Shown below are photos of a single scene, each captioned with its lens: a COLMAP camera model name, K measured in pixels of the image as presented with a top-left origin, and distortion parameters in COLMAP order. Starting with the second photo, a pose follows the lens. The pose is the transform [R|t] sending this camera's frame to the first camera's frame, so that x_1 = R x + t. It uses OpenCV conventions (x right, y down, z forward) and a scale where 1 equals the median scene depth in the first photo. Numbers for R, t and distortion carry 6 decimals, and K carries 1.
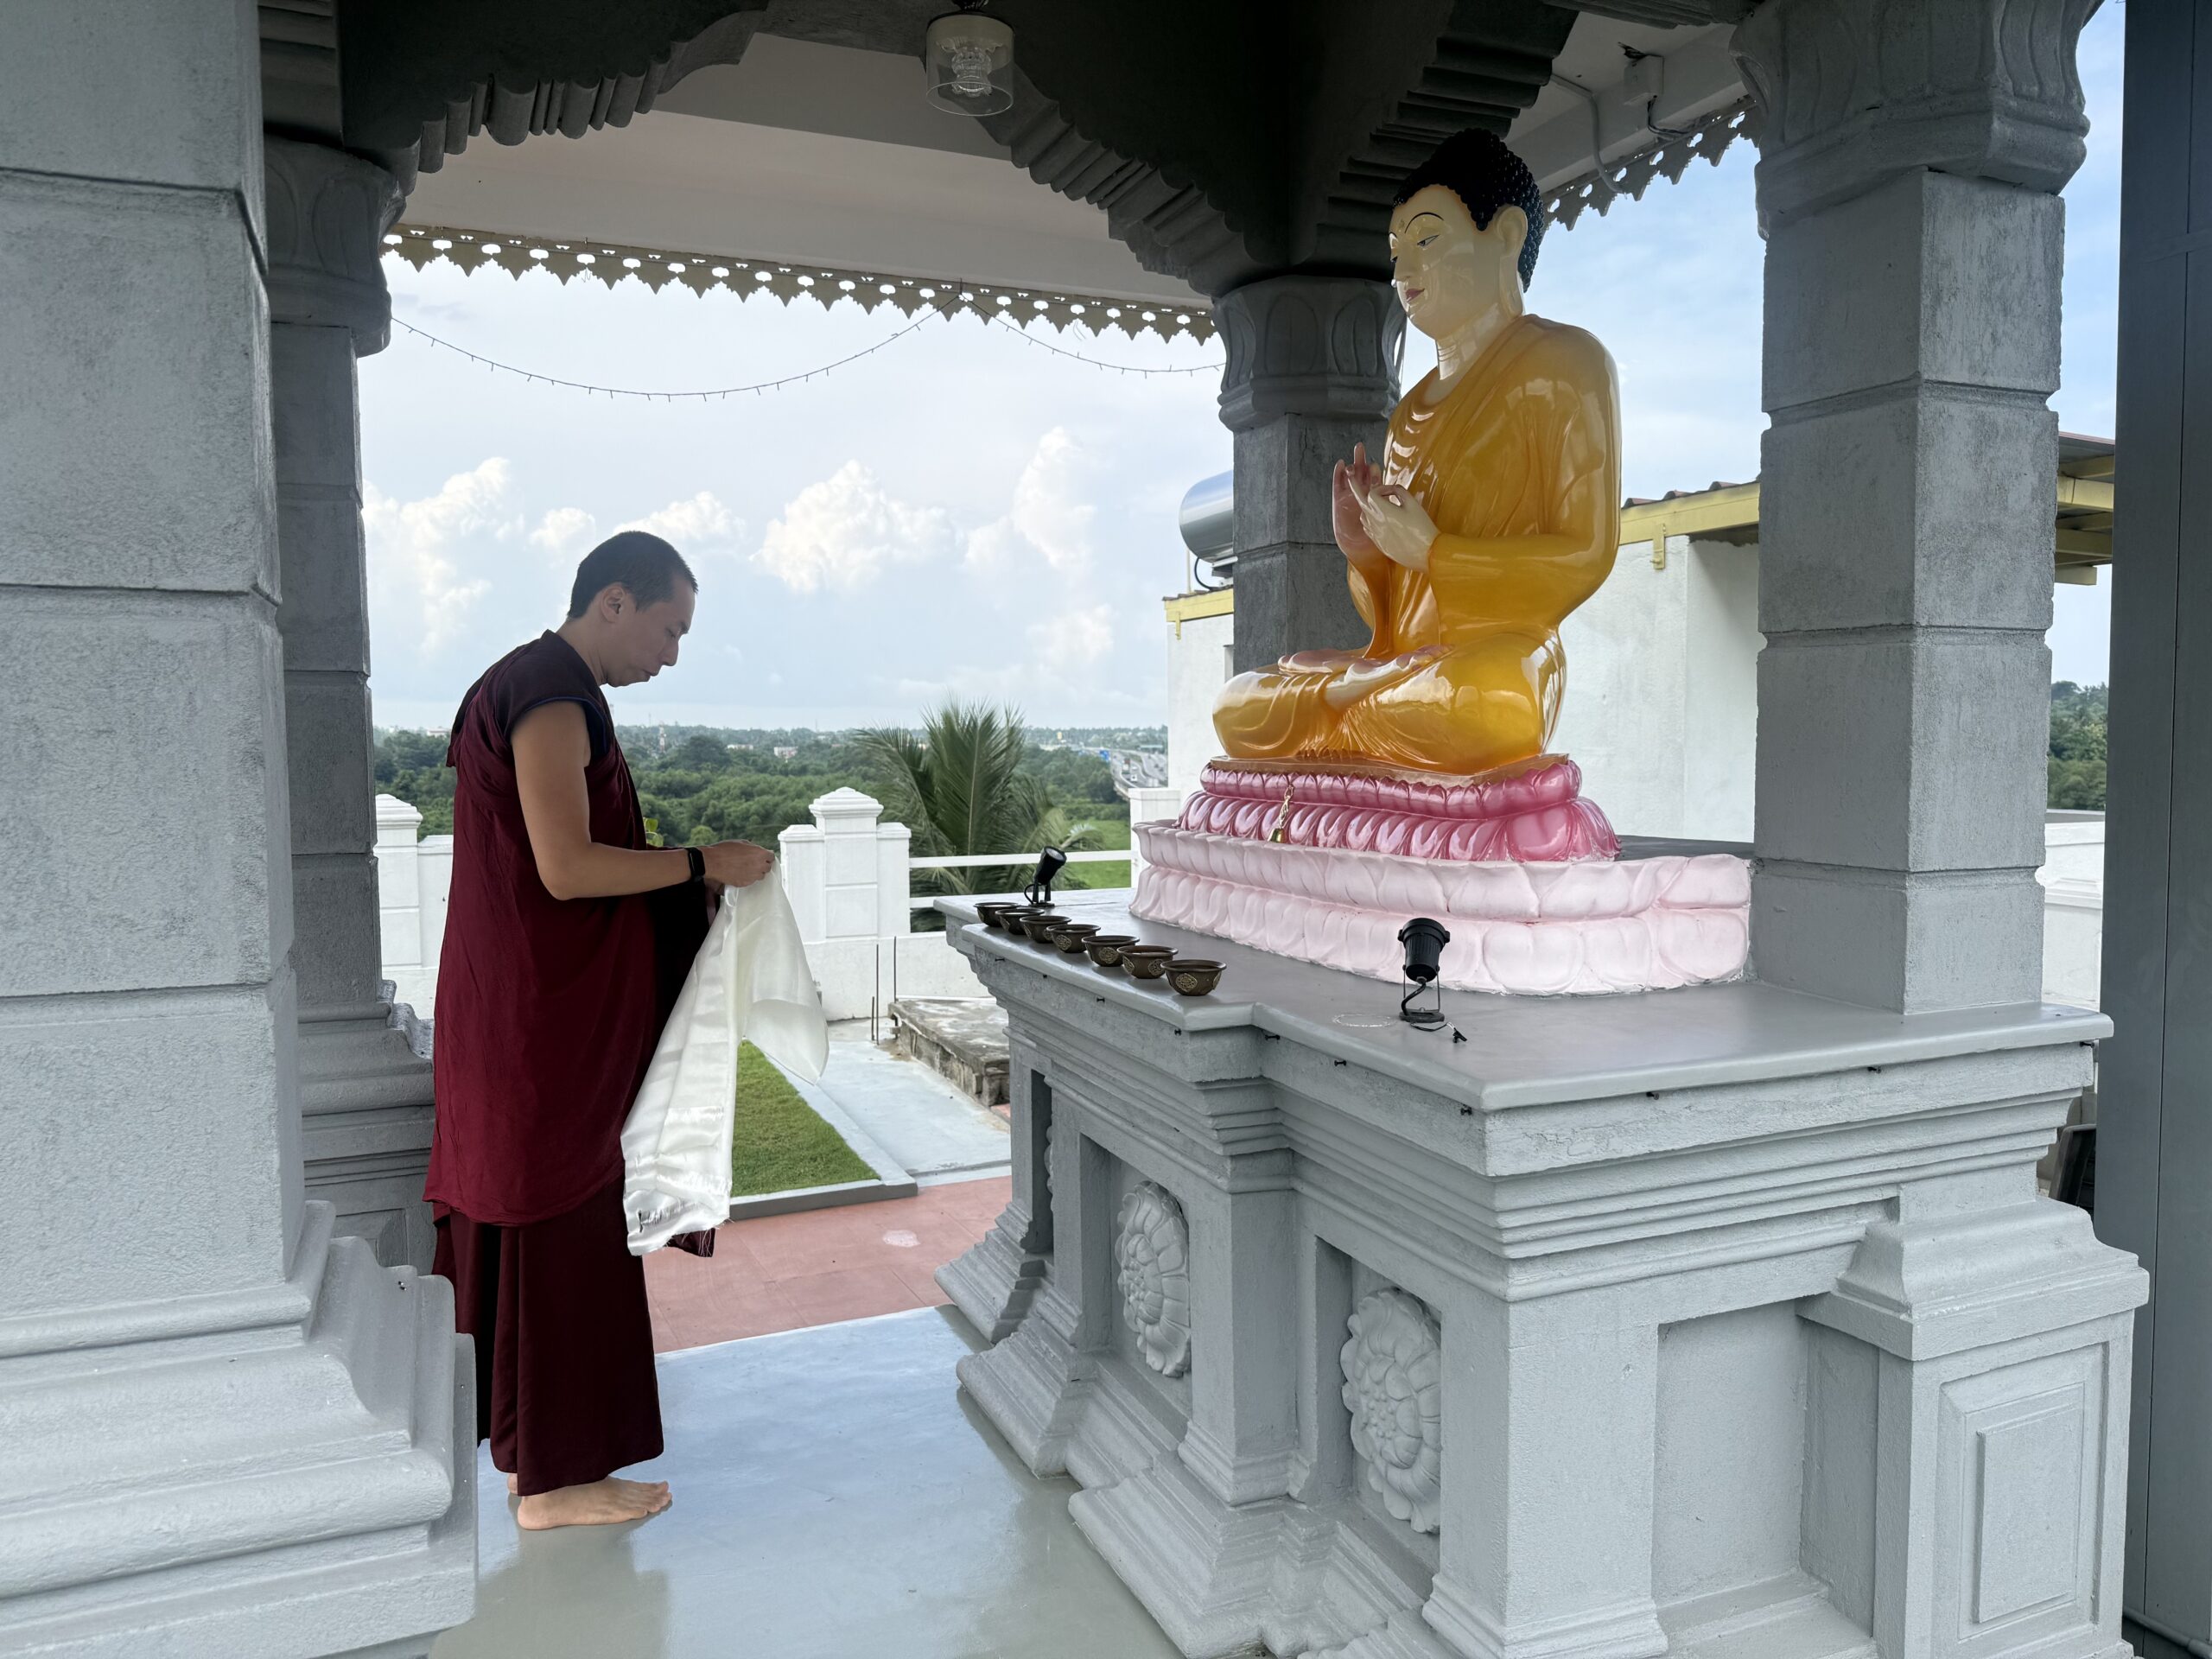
lens RADIAL K [[1577.9, 0, 1106.0], [0, 1577.9, 829.5], [0, 0, 1]] dist [0.000750, -0.004565]
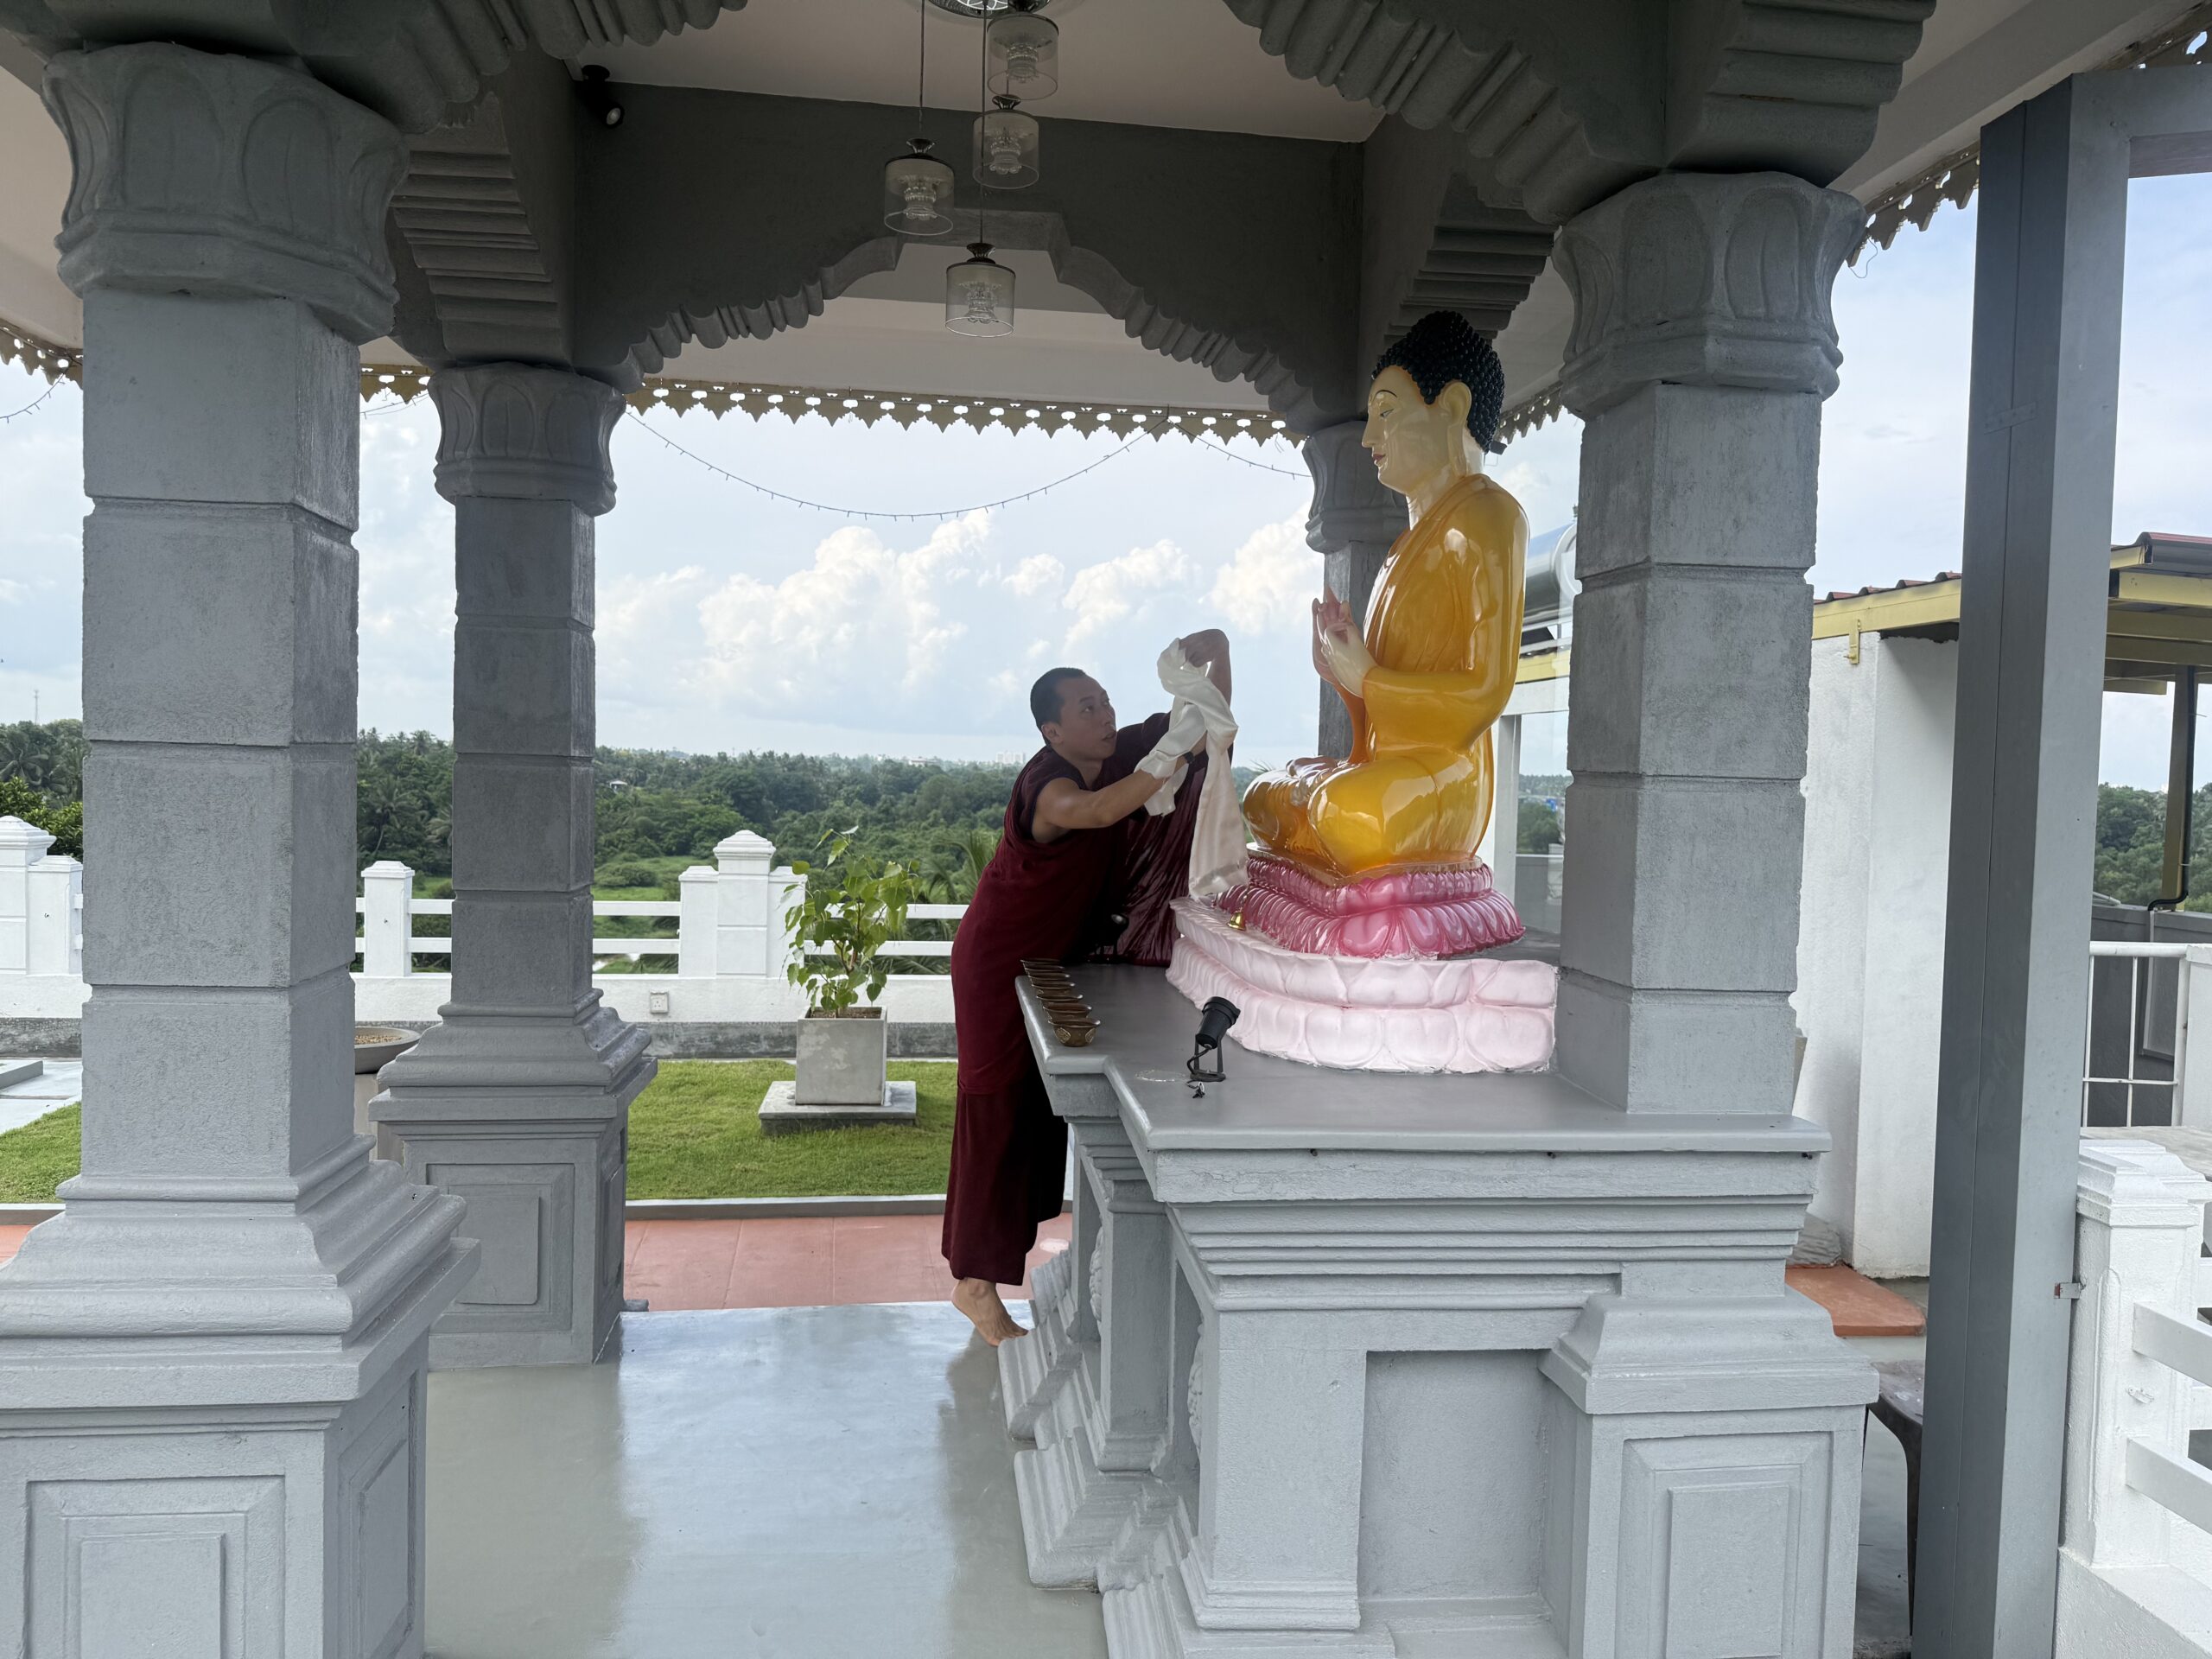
lens RADIAL K [[1565.9, 0, 1107.0], [0, 1565.9, 827.1], [0, 0, 1]] dist [0.064261, -0.088984]
pose [[0.960926, 0.041814, -0.273628, 0.445267], [-0.049533, 0.998544, -0.021359, -0.046157], [0.272336, 0.034078, 0.961598, -0.209336]]
